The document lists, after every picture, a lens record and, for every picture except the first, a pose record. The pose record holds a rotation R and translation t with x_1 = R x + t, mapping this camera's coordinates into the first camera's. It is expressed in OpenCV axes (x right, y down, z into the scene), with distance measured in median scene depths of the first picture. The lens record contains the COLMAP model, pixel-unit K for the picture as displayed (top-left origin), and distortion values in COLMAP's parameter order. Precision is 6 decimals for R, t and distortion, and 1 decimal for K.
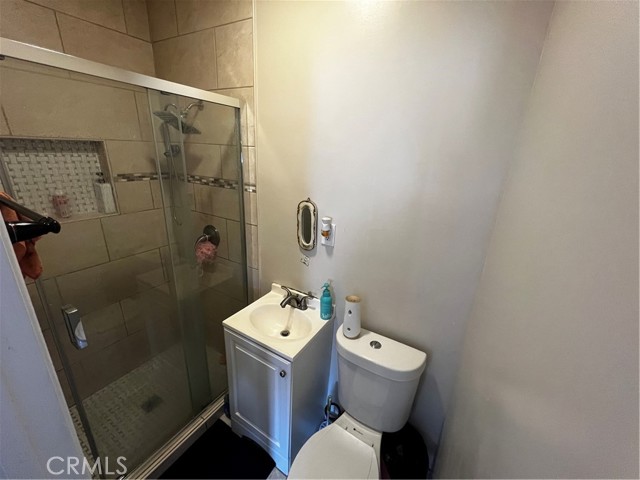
lens RADIAL K [[257.1, 0, 320.0], [0, 257.1, 238.7], [0, 0, 1]] dist [-0.000073, -0.000112]
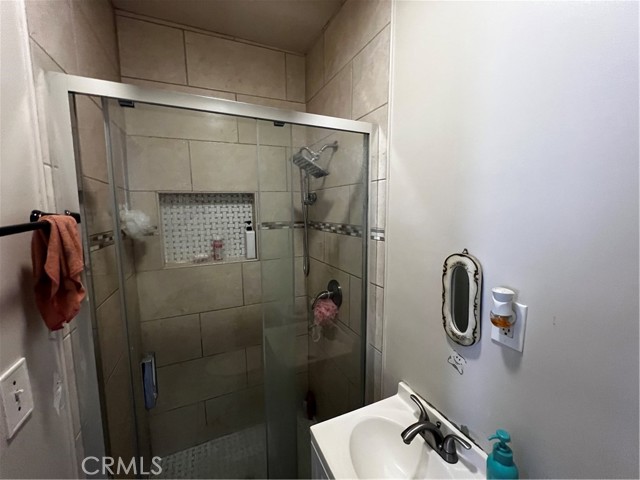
lens RADIAL K [[257.1, 0, 320.2], [0, 257.1, 238.3], [0, 0, 1]] dist [-0.000073, -0.000112]
pose [[0.818163, 0.010419, -0.574892, 0.017293], [-0.139428, 0.973590, -0.180784, -0.032705], [0.557825, 0.228067, 0.798008, 0.334384]]
